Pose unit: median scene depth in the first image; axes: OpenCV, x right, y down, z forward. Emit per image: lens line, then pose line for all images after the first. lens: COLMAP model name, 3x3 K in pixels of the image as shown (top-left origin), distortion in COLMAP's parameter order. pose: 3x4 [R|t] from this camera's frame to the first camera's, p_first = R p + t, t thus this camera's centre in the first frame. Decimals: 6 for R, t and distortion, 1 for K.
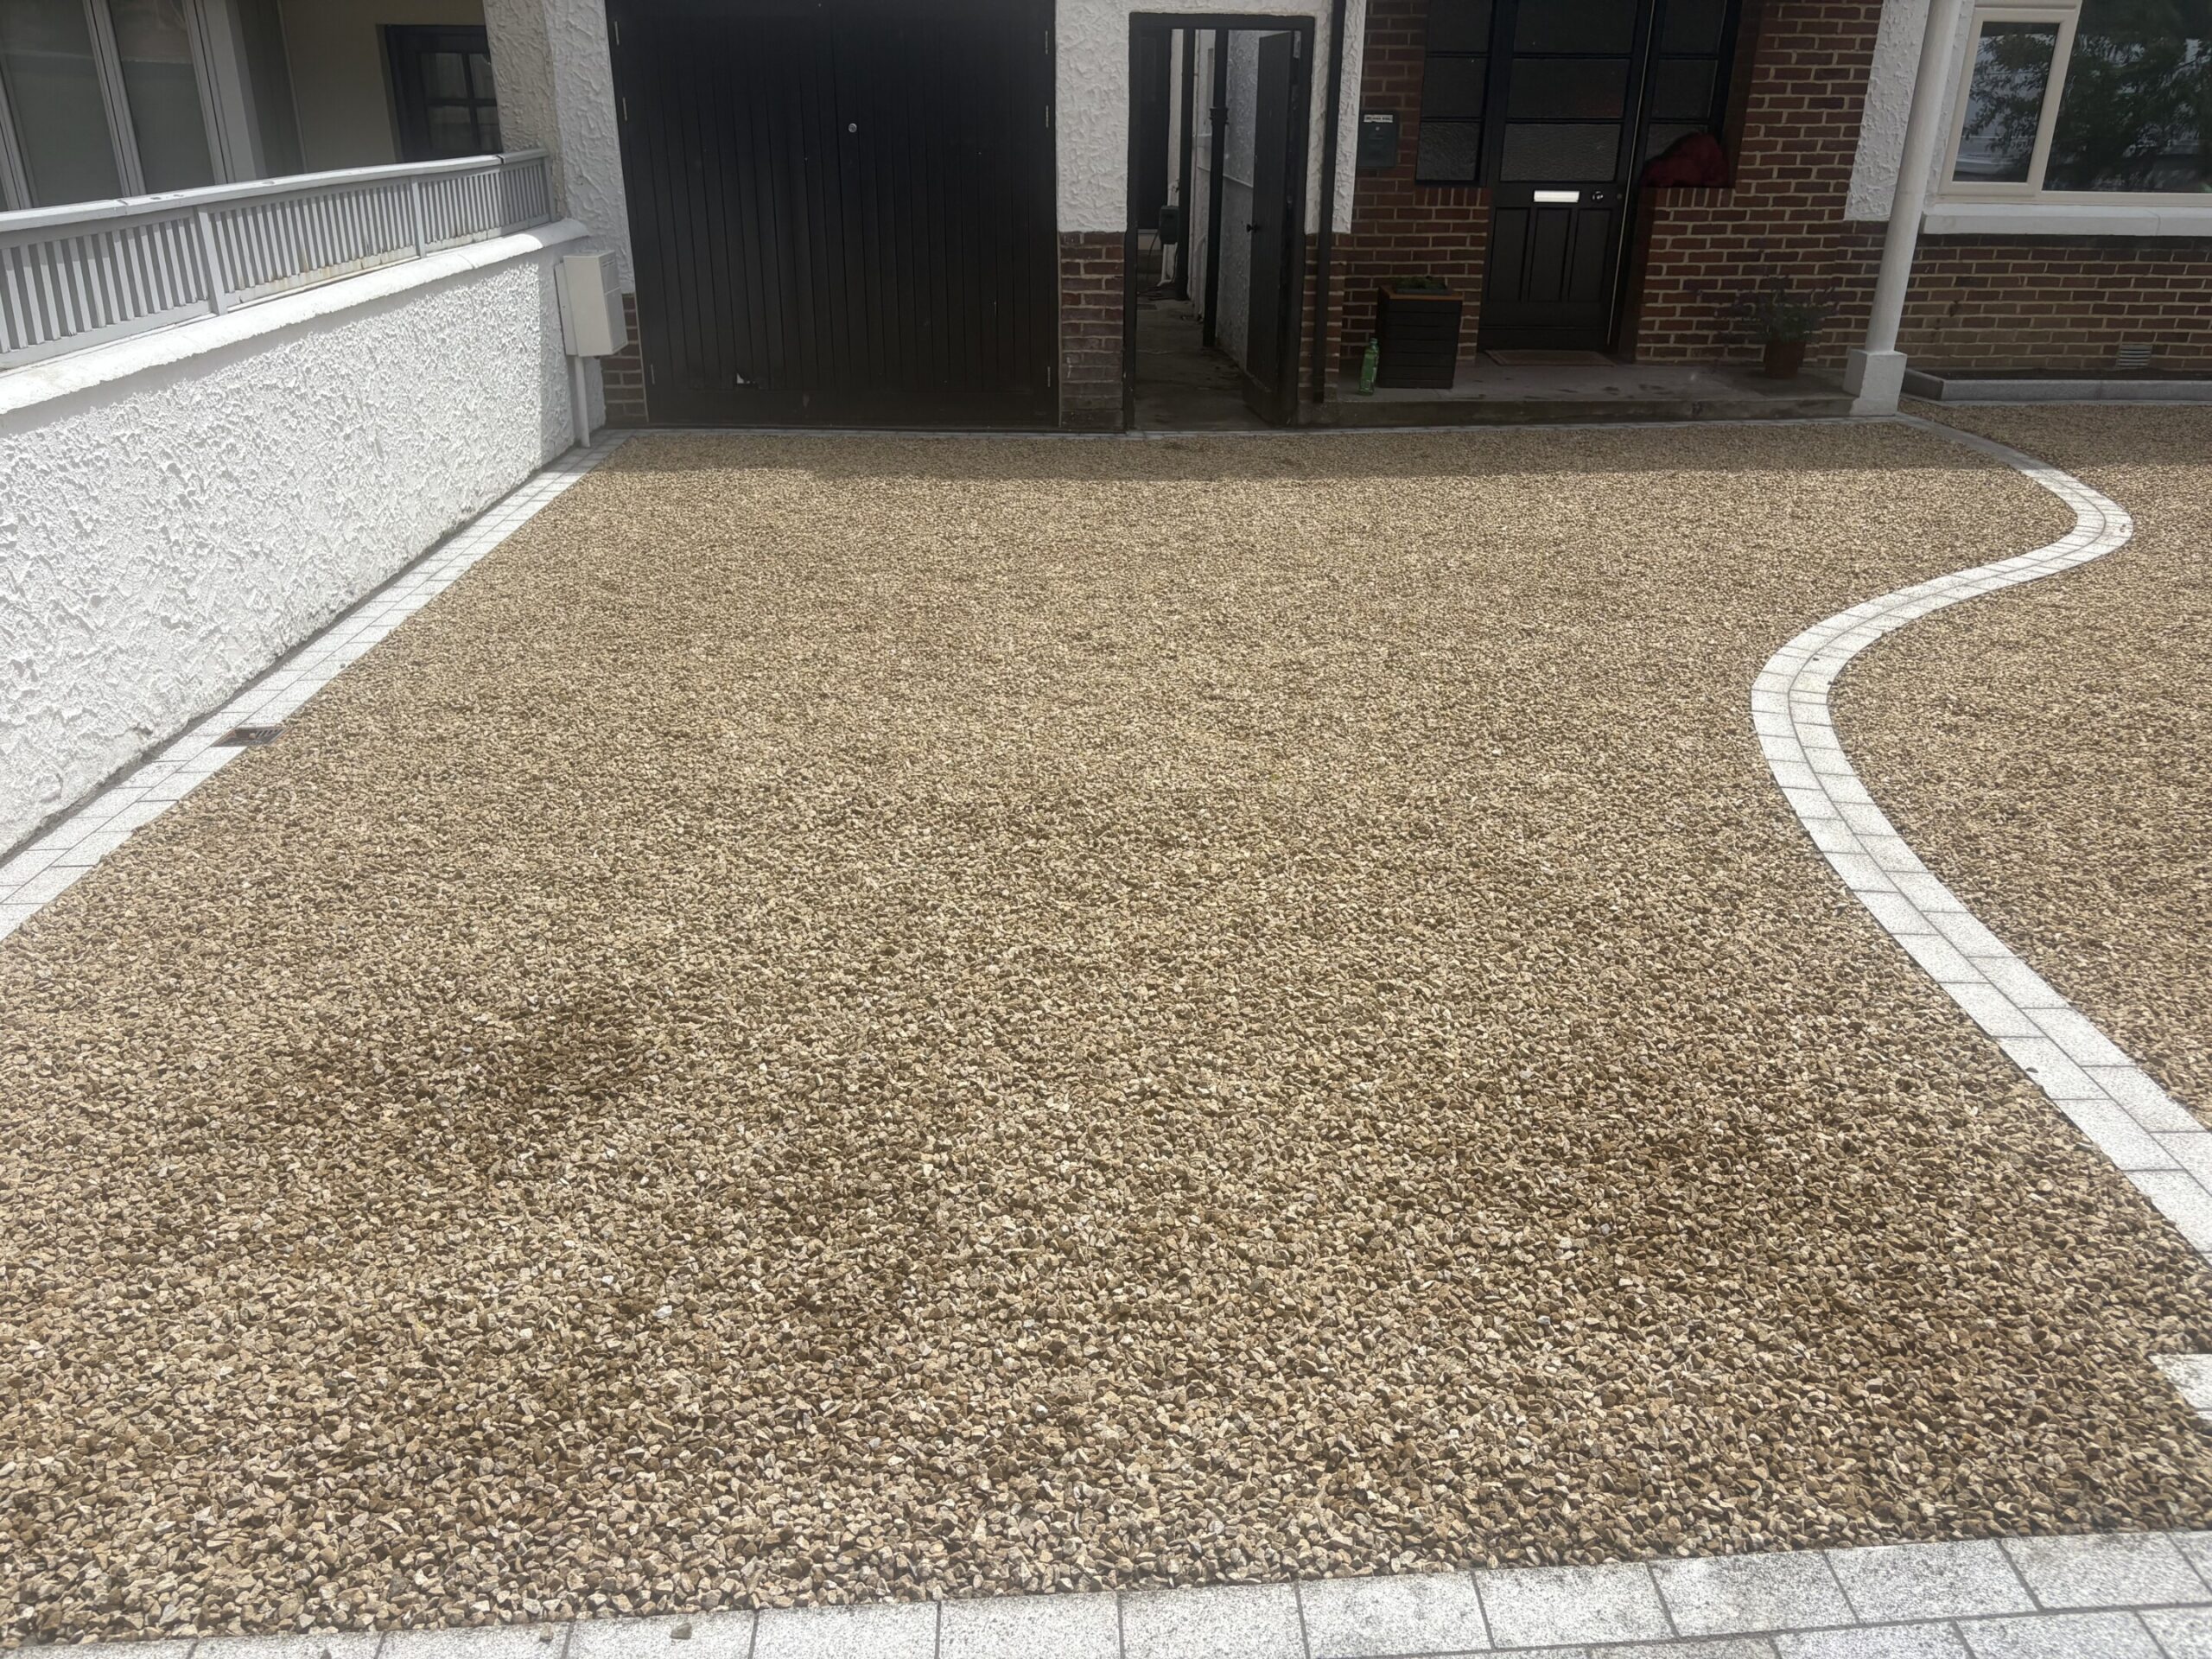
lens RADIAL K [[1650.3, 0, 1118.0], [0, 1650.3, 839.7], [0, 0, 1]] dist [0.063474, -0.068873]
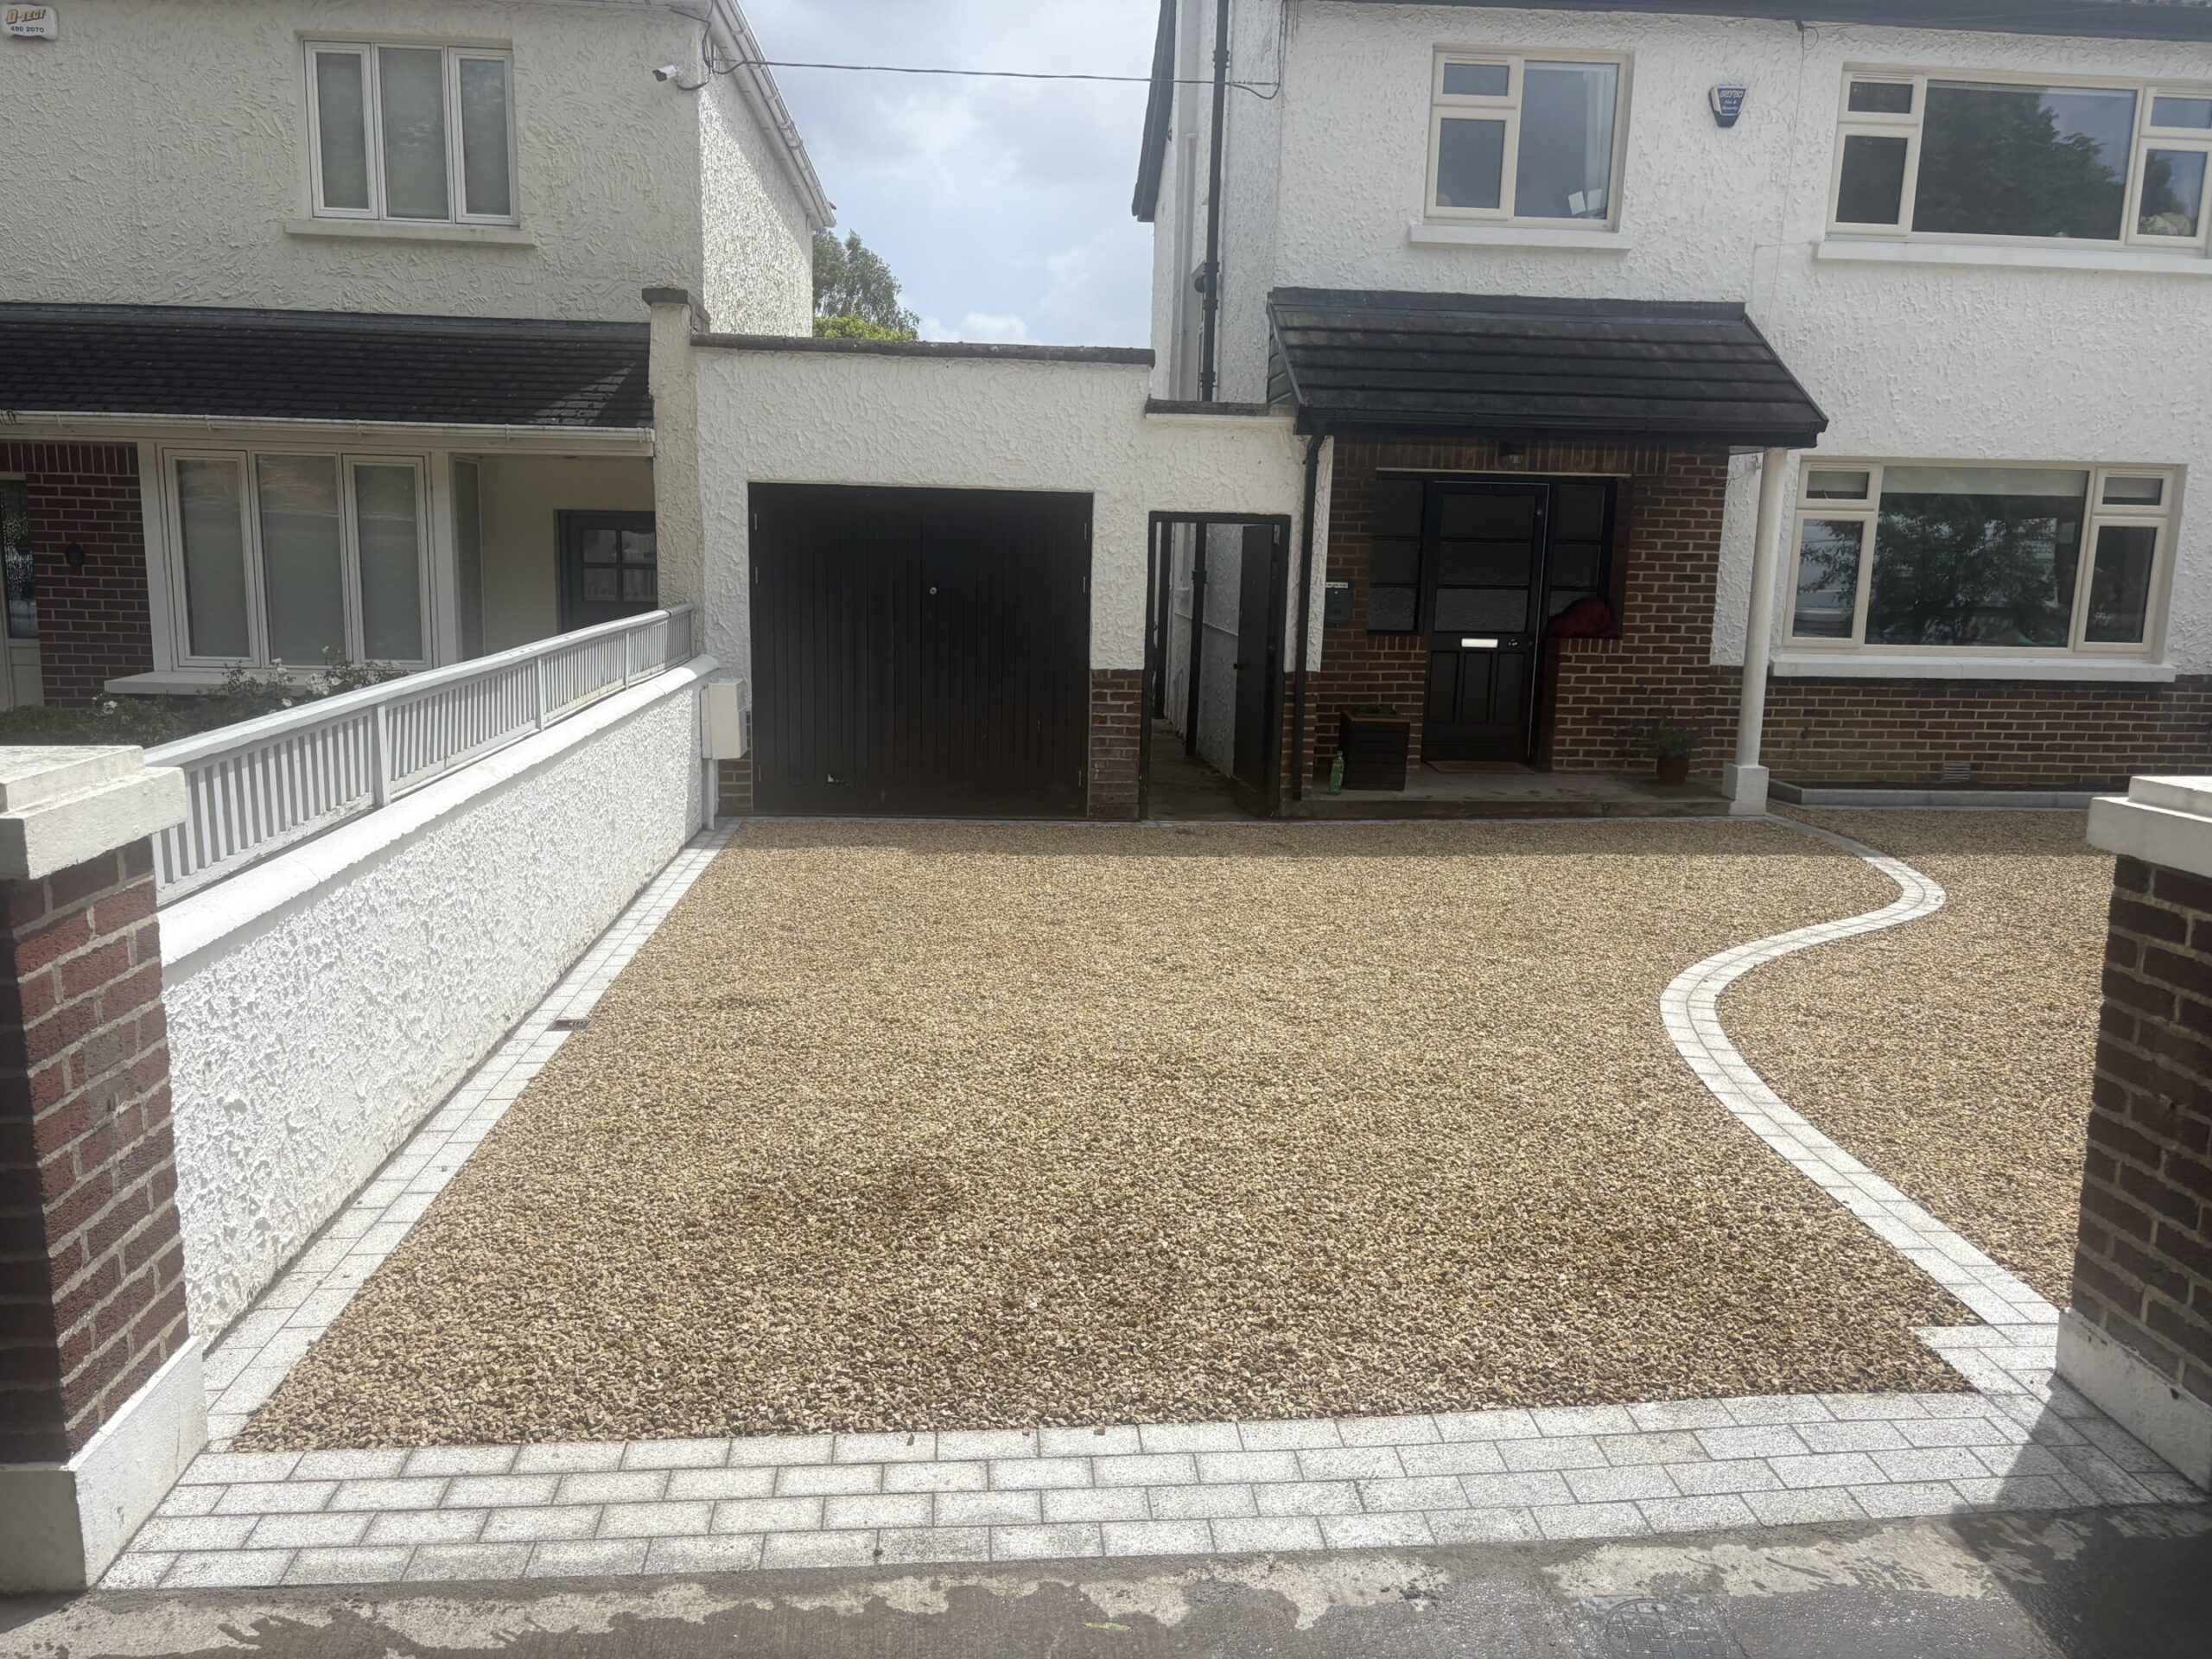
lens RADIAL K [[1649.4, 0, 1091.8], [0, 1649.4, 830.4], [0, 0, 1]] dist [0.041296, -0.032581]
pose [[0.999685, 0.007984, 0.023805, -0.122803], [-0.002044, 0.970822, -0.239794, 0.104746], [-0.025025, 0.239670, 0.970532, -0.353250]]
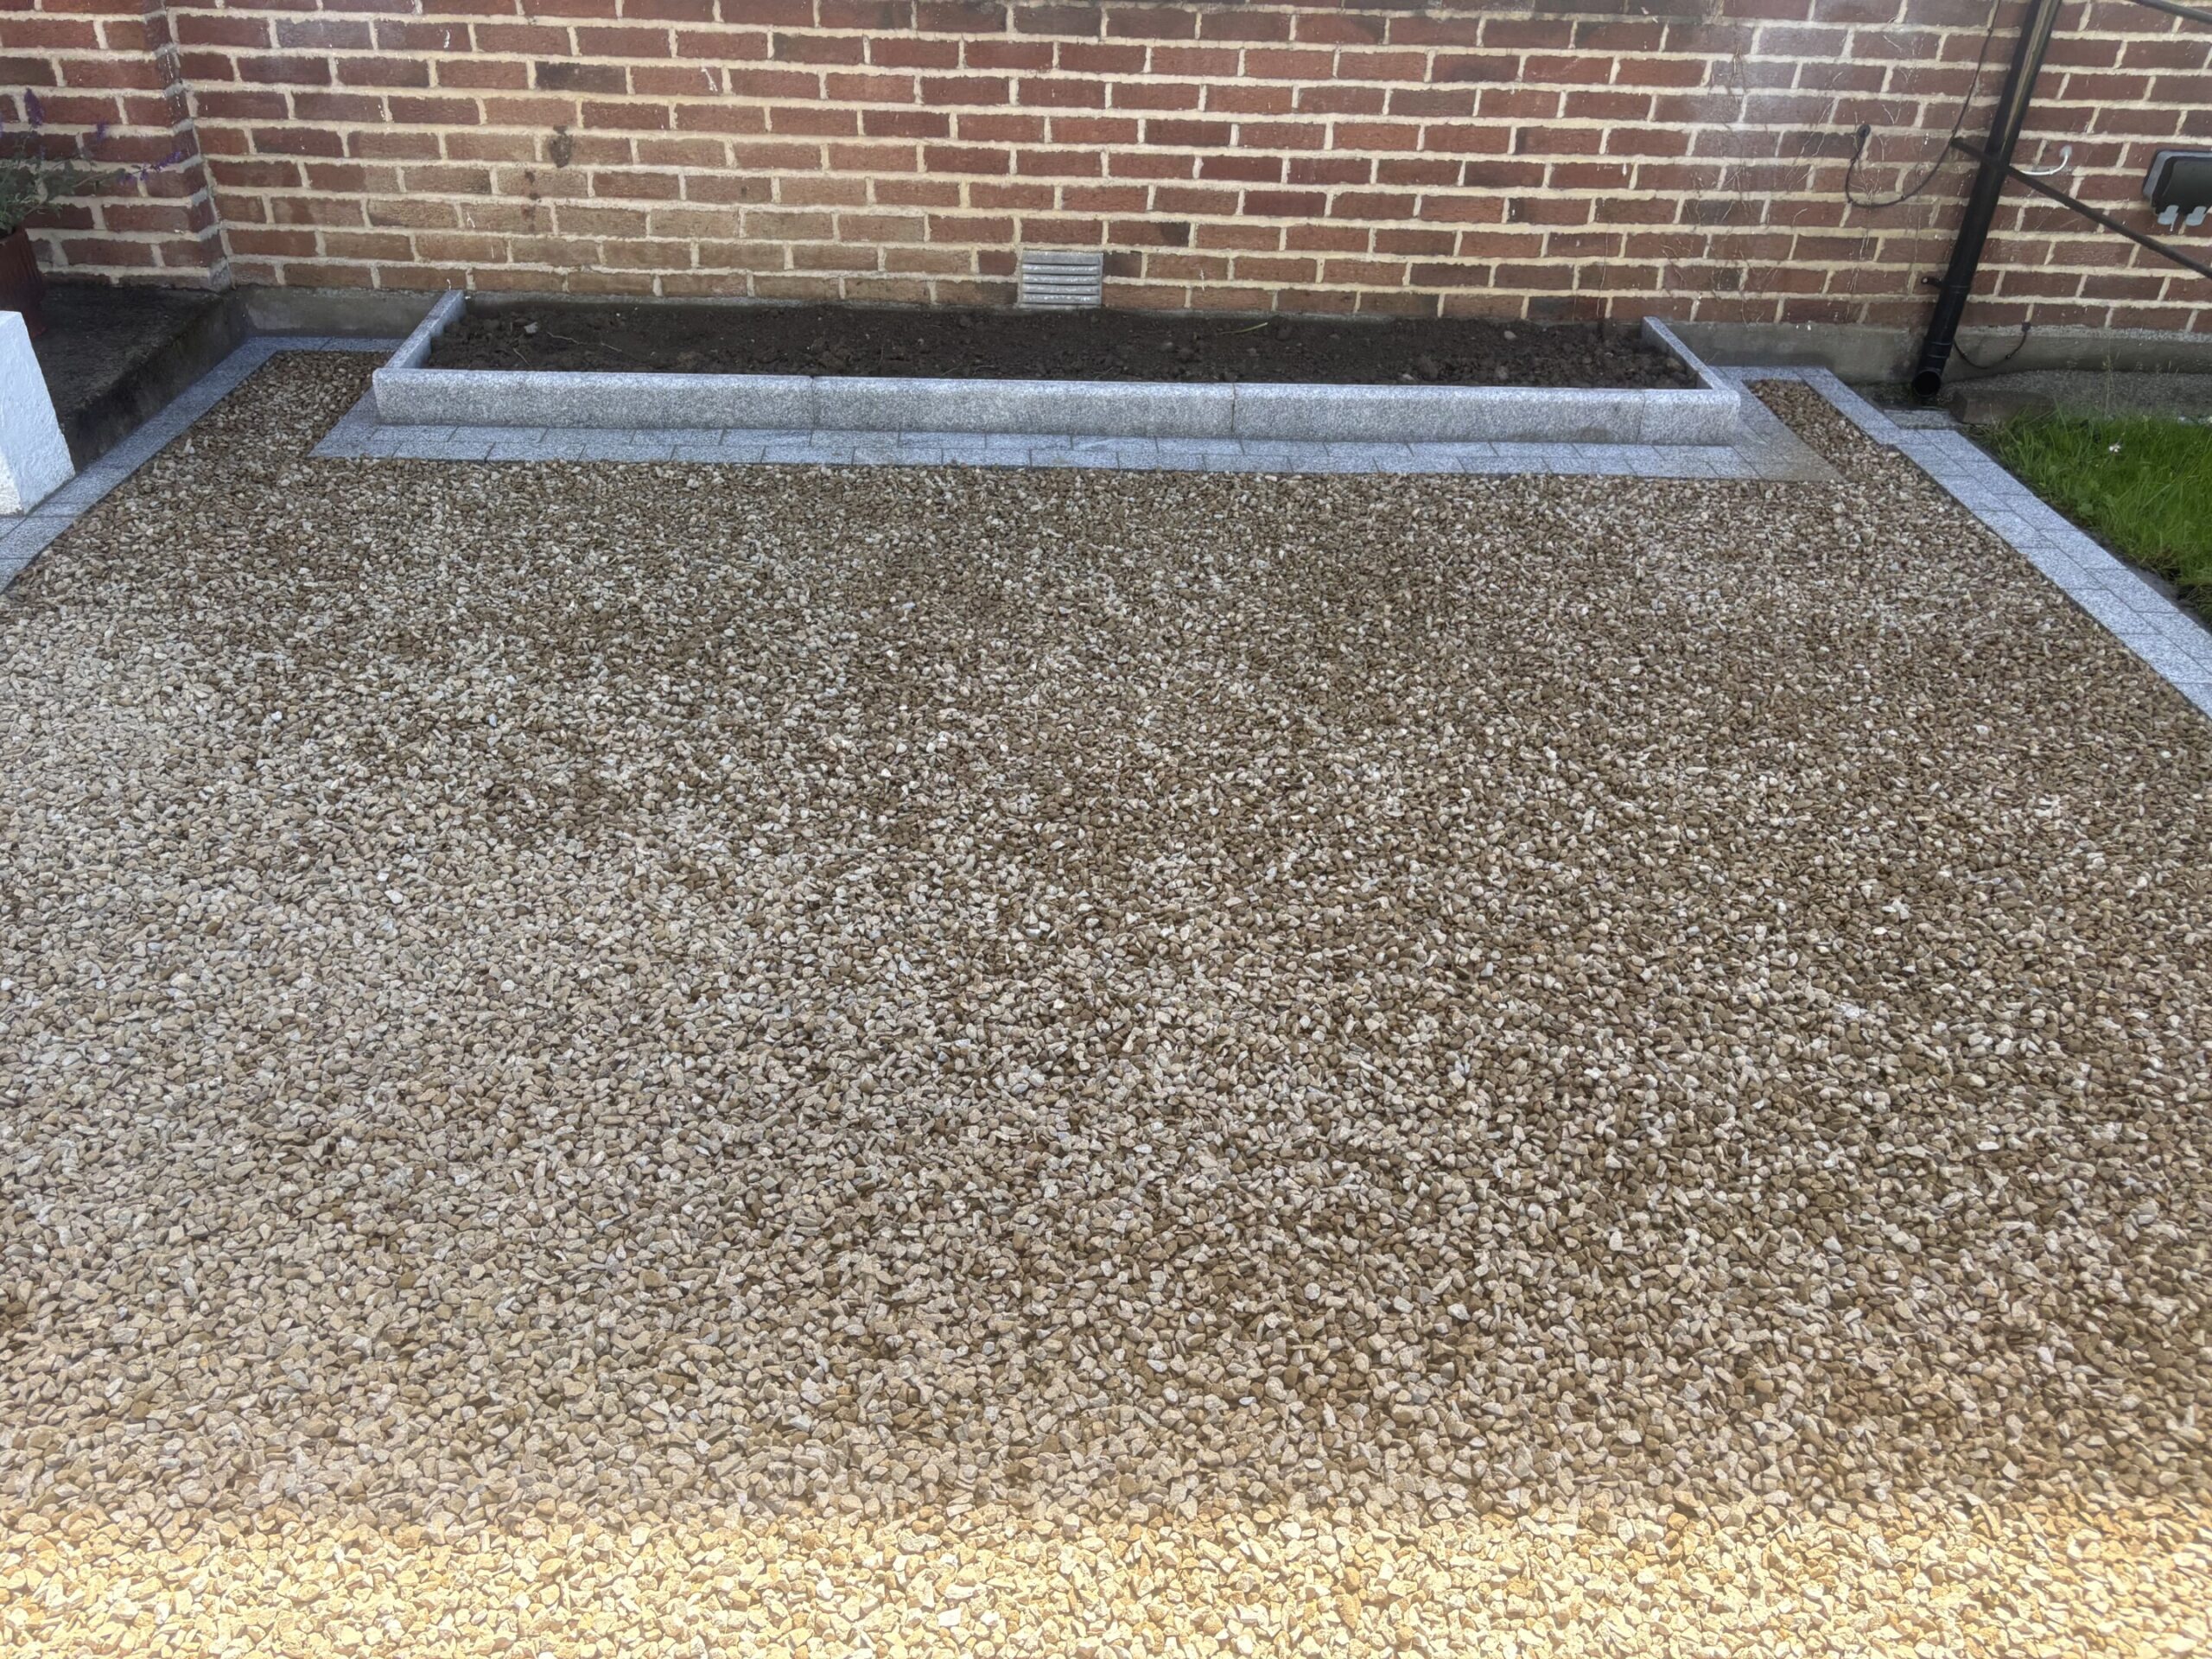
lens RADIAL K [[1670.8, 0, 1097.6], [0, 1670.8, 832.0], [0, 0, 1]] dist [0.054425, -0.060557]
pose [[0.999678, 0.025098, 0.003700, 1.412633], [-0.025370, 0.989161, 0.144629, -0.490684], [-0.000030, -0.144677, 0.989479, 1.310377]]
